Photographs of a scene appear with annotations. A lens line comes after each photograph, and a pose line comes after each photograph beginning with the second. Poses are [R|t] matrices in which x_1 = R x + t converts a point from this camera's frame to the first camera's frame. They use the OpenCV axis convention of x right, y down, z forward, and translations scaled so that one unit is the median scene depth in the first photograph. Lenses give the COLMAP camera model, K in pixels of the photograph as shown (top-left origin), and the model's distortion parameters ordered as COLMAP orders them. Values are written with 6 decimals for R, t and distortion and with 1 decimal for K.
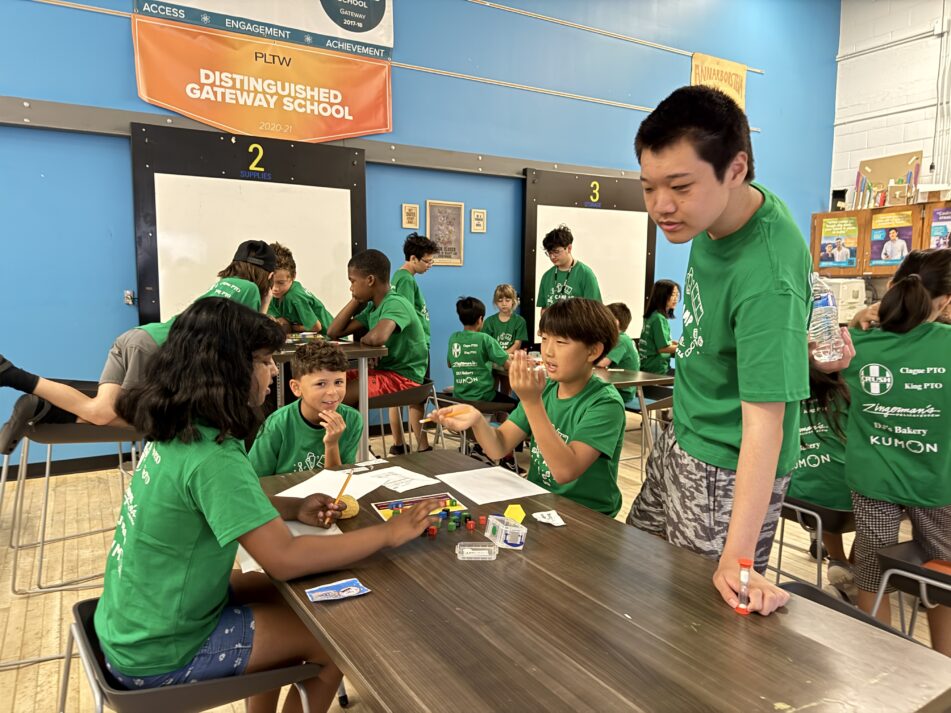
lens RADIAL K [[670.3, 0, 475.5], [0, 670.3, 356.5], [0, 0, 1]] dist [0.004746, 0.000263]
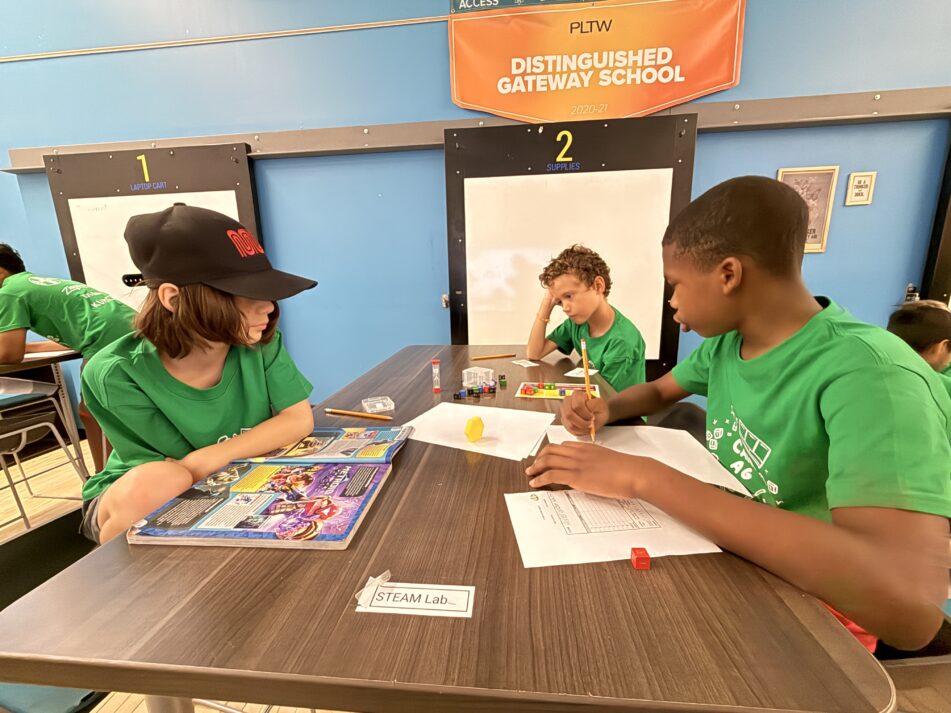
lens RADIAL K [[376.5, 0, 475.5], [0, 376.5, 356.5], [0, 0, 1]] dist [0.012360, -0.000015]
pose [[0.802565, 0.086082, -0.590322, -0.085822], [-0.032953, 0.994421, 0.100208, -0.052096], [0.595654, -0.060970, 0.800924, 0.461119]]
